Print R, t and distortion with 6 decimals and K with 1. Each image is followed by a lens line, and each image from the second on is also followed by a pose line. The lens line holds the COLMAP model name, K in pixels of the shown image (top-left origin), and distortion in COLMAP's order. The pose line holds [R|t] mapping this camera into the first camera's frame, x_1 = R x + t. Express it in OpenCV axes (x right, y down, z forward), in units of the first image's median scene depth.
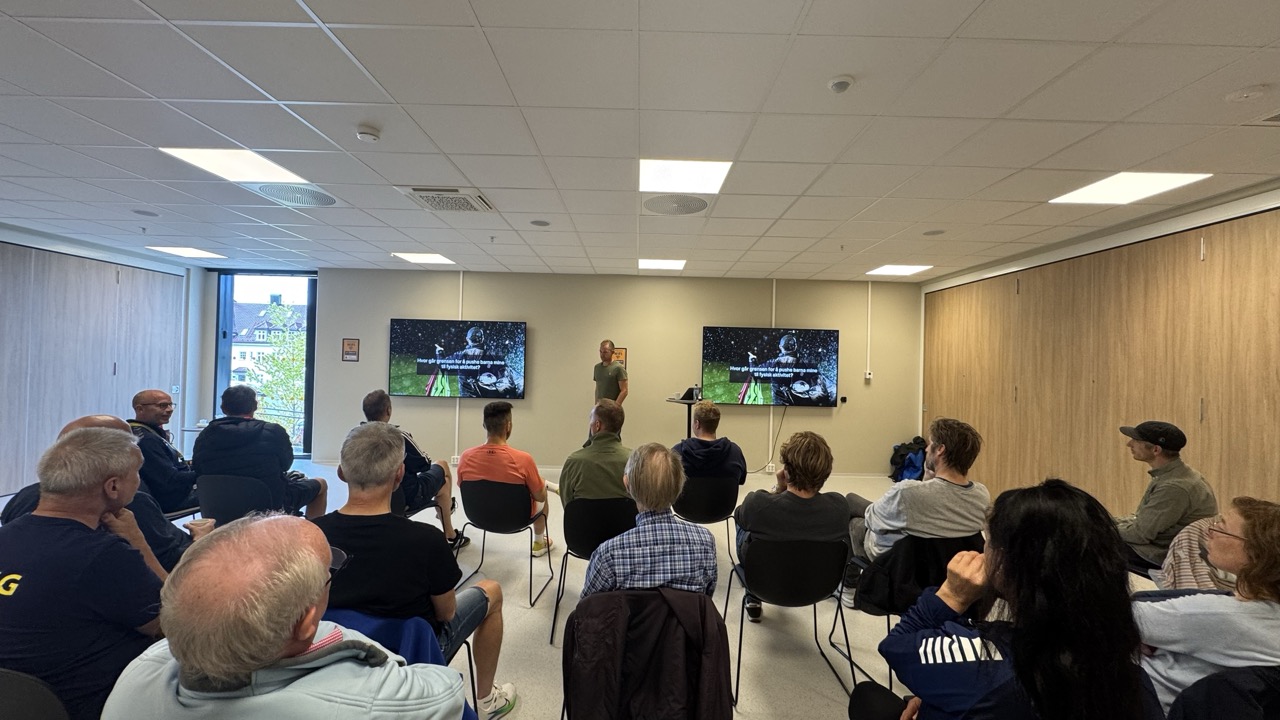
lens RADIAL K [[496.8, 0, 640.0], [0, 496.8, 360.0], [0, 0, 1]] dist [-0.010400, 0.000144]
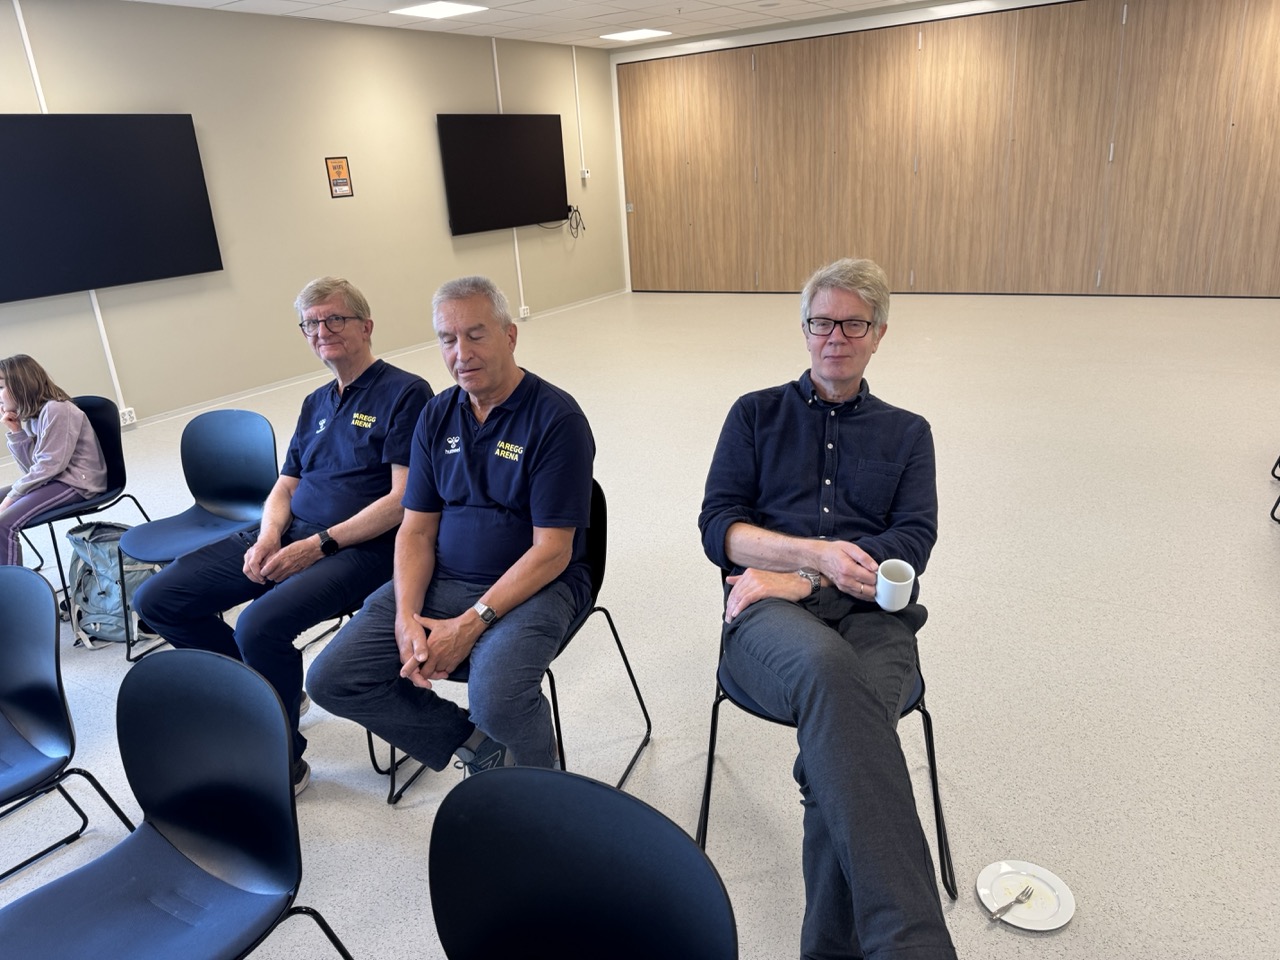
lens RADIAL K [[919.0, 0, 640.0], [0, 919.0, 480.0], [0, 0, 1]] dist [0.008105, 0.000284]
pose [[0.537101, -0.334209, 0.774485, -1.318414], [0.076888, 0.933736, 0.349608, -0.032206], [-0.840007, -0.128226, 0.527207, 0.112833]]
